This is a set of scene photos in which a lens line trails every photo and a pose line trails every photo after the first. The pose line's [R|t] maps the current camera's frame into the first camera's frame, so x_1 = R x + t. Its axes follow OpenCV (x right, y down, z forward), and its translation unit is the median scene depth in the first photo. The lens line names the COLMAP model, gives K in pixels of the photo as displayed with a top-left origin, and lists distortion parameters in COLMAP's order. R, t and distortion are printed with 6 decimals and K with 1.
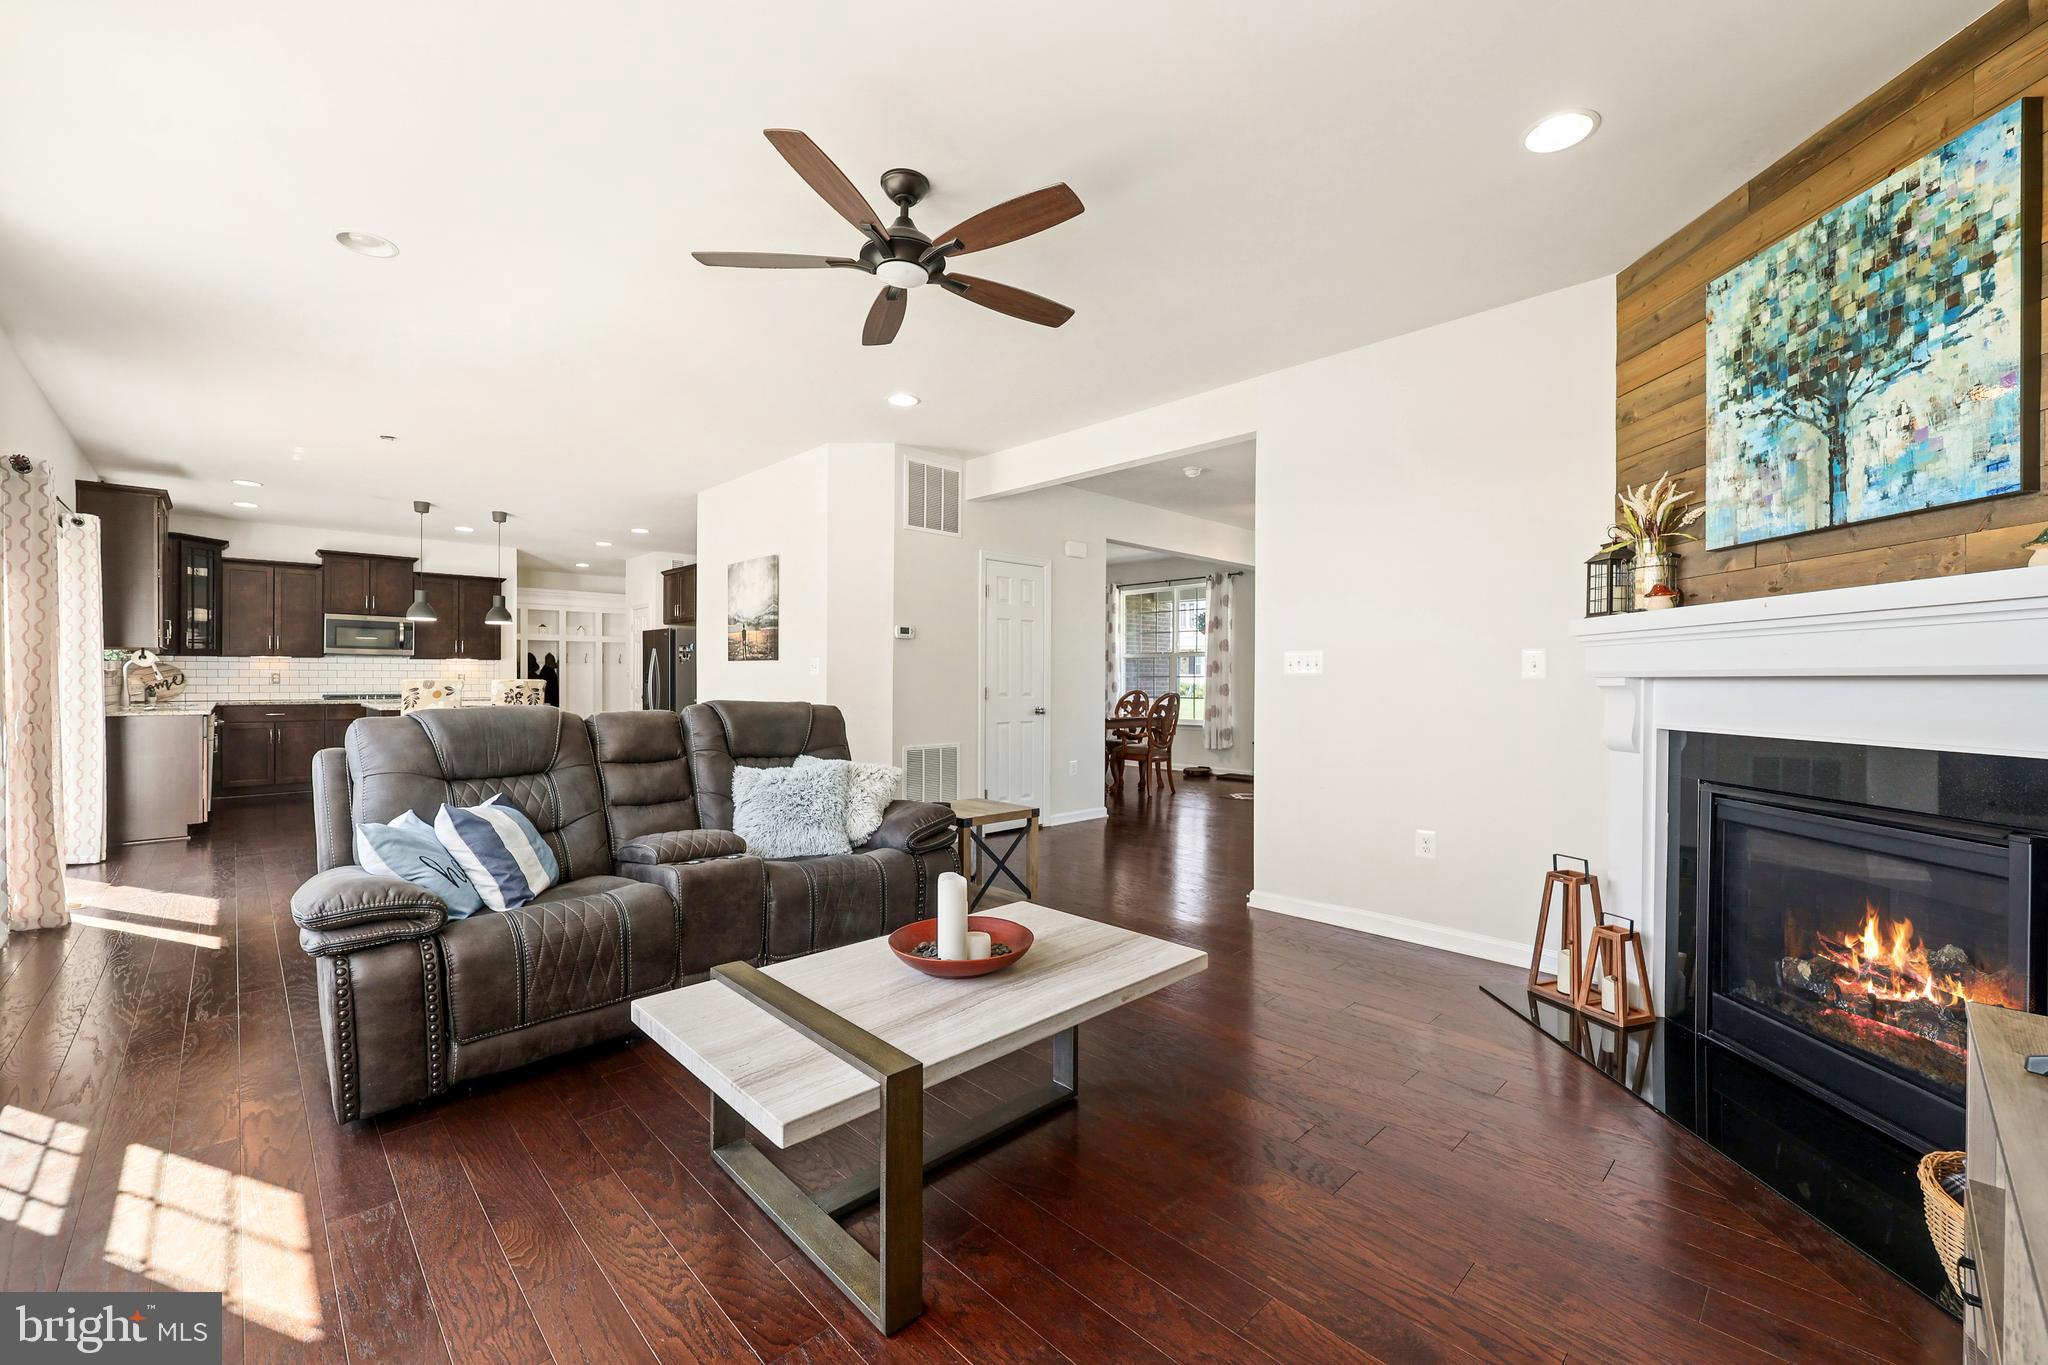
lens RADIAL K [[826.5, 0, 1027.4], [0, 826.5, 680.7], [0, 0, 1]] dist [-0.000231, 0.000166]
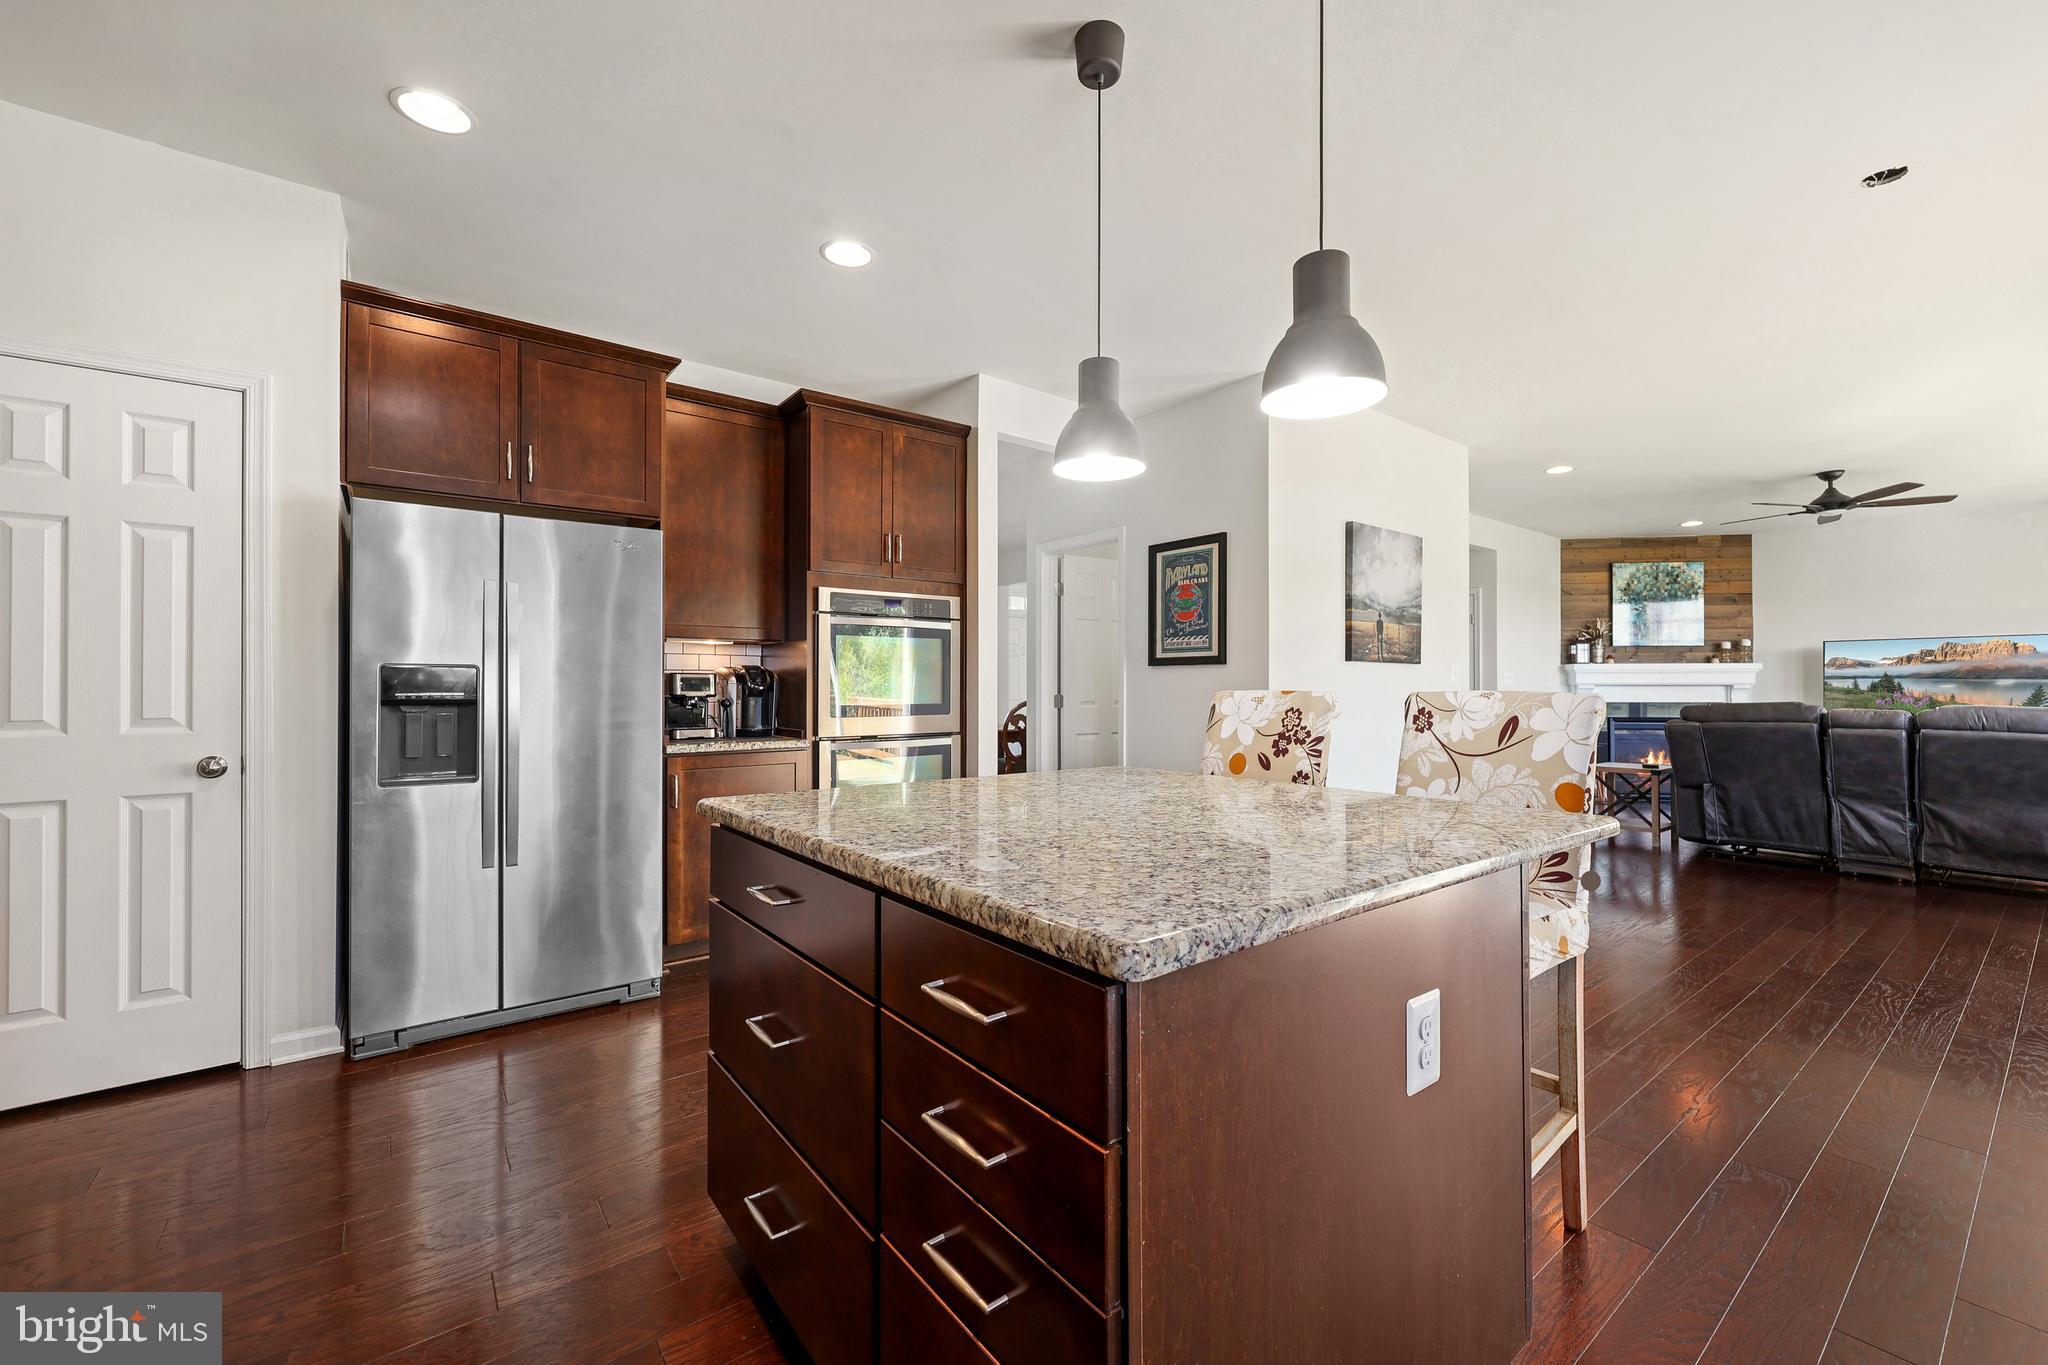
lens RADIAL K [[826.5, 0, 1027.4], [0, 826.5, 680.7], [0, 0, 1]] dist [-0.000231, 0.000166]
pose [[0.112315, 0.003906, 0.993665, -3.075915], [0.000014, 0.999992, -0.003932, -0.012005], [-0.993673, 0.000456, 0.112314, 3.403775]]
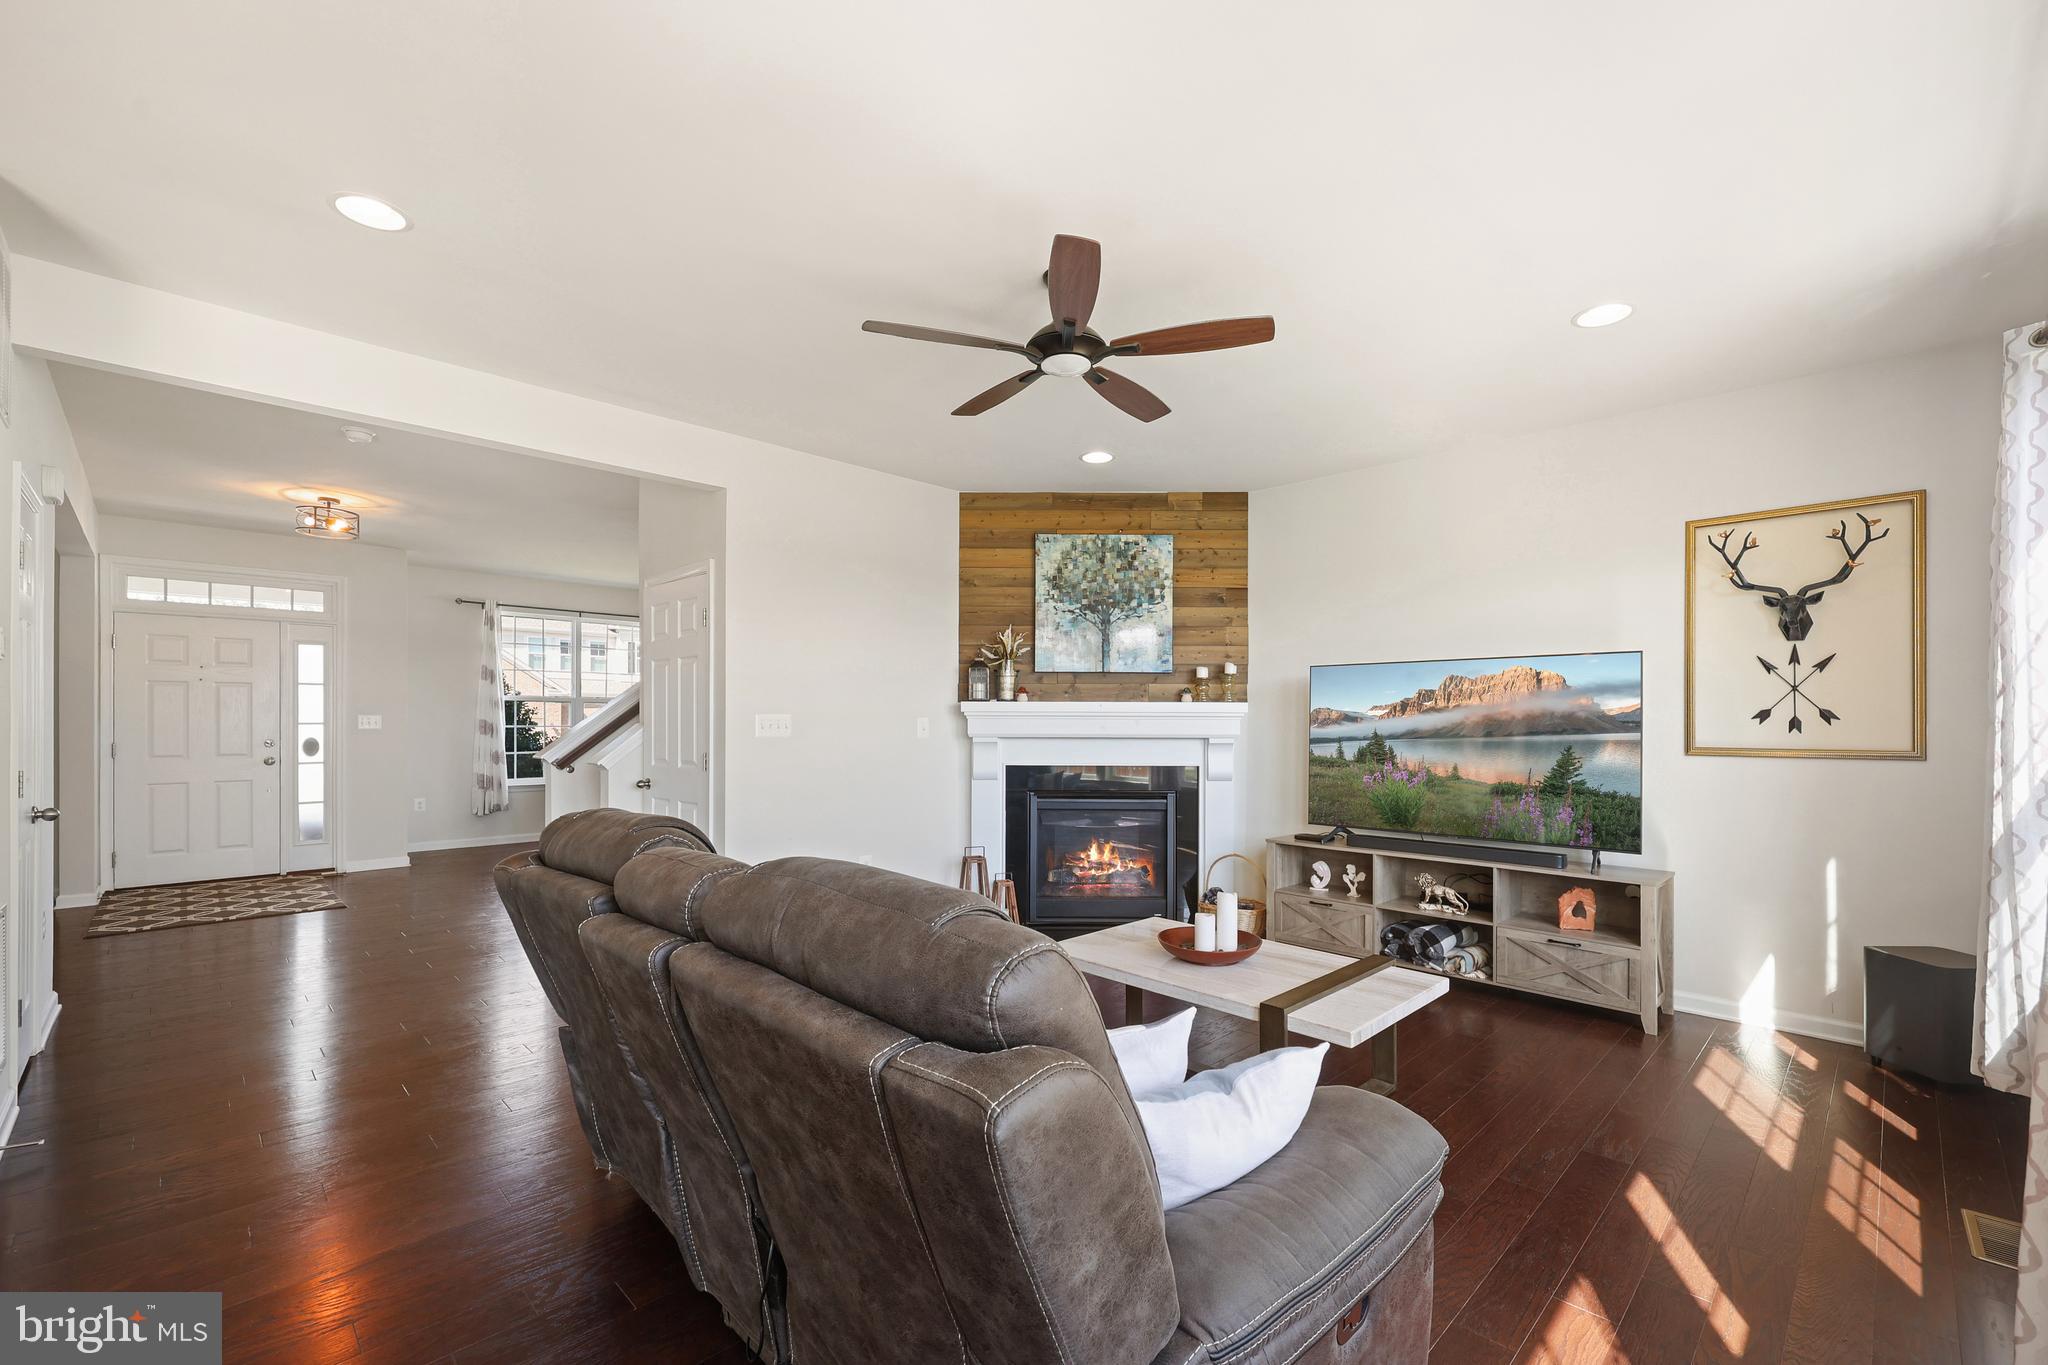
lens RADIAL K [[826.5, 0, 1027.4], [0, 826.5, 680.7], [0, 0, 1]] dist [-0.000231, 0.000166]
pose [[0.011941, 0.014654, 0.999821, -1.302477], [-0.009766, 0.999847, -0.014537, -0.126211], [-0.999881, -0.009590, 0.012083, 1.166338]]
